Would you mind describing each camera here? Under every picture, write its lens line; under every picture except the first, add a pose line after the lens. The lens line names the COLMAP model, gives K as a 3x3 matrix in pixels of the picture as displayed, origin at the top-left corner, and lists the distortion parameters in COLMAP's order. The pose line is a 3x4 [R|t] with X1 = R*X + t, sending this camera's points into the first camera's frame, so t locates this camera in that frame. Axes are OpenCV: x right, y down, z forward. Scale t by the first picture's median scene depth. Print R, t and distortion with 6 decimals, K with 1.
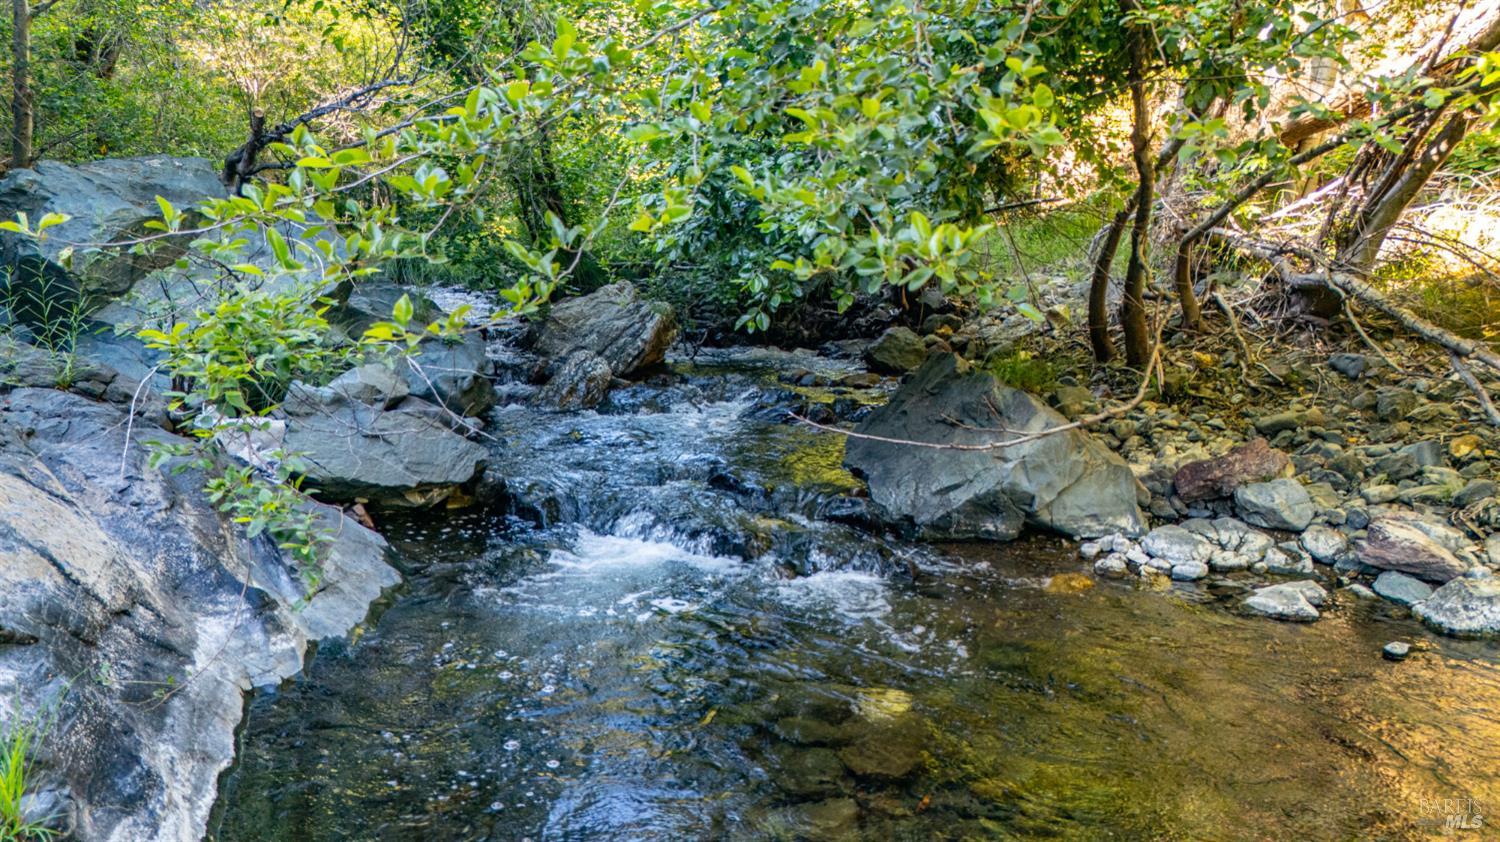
lens RADIAL K [[1075.8, 0, 752.7], [0, 1075.8, 419.0], [0, 0, 1]] dist [0.052031, -0.012301]
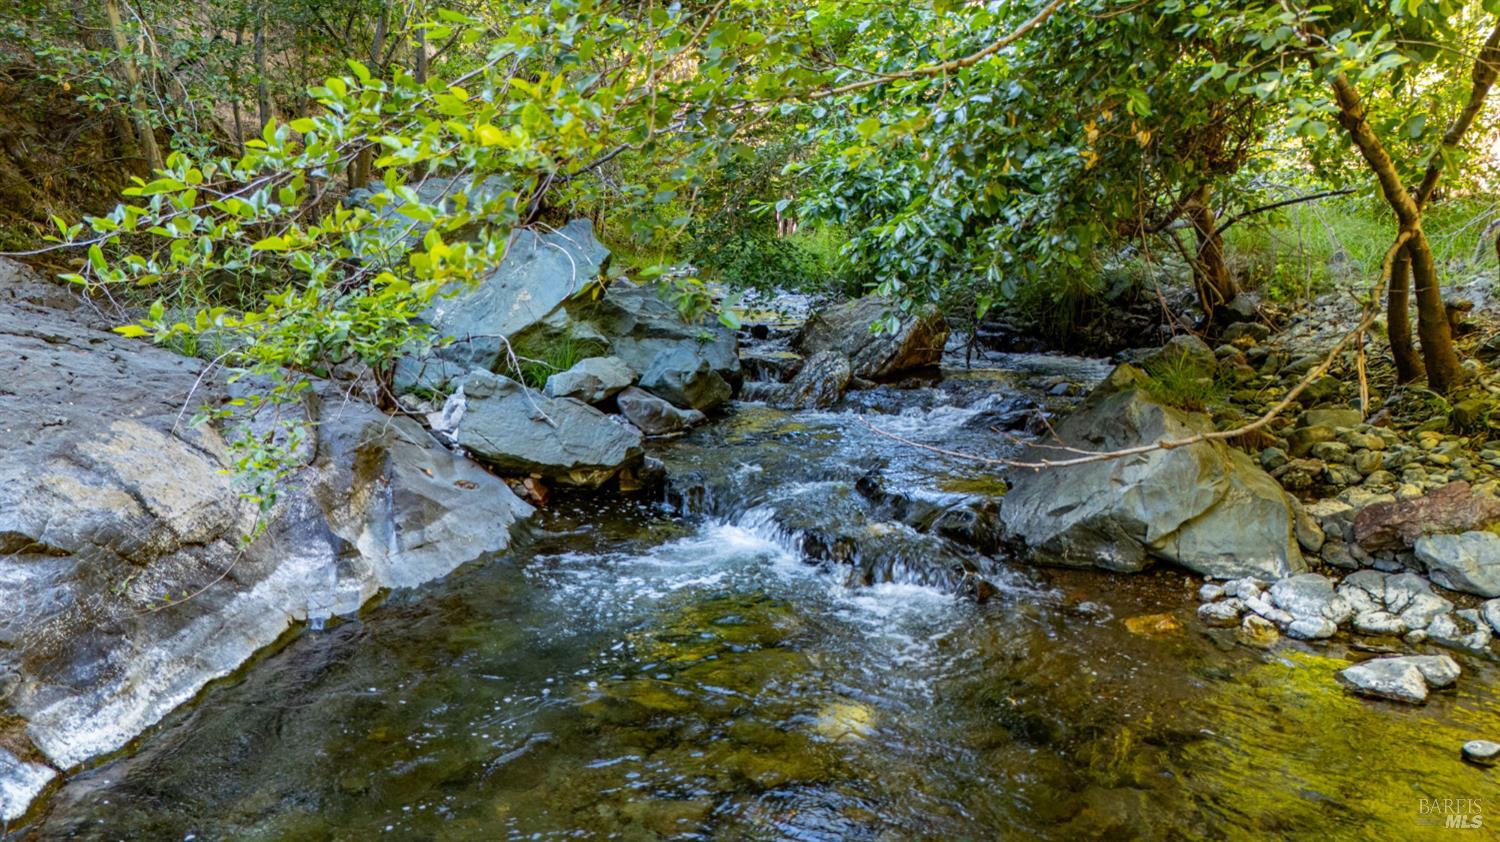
lens RADIAL K [[1075.8, 0, 752.1], [0, 1075.8, 425.5], [0, 0, 1]] dist [0.052031, -0.012301]
pose [[0.930645, 0.056326, -0.361562, 0.271266], [-0.054912, 0.998390, 0.014194, -0.006143], [0.361779, 0.006645, 0.932240, 0.041436]]
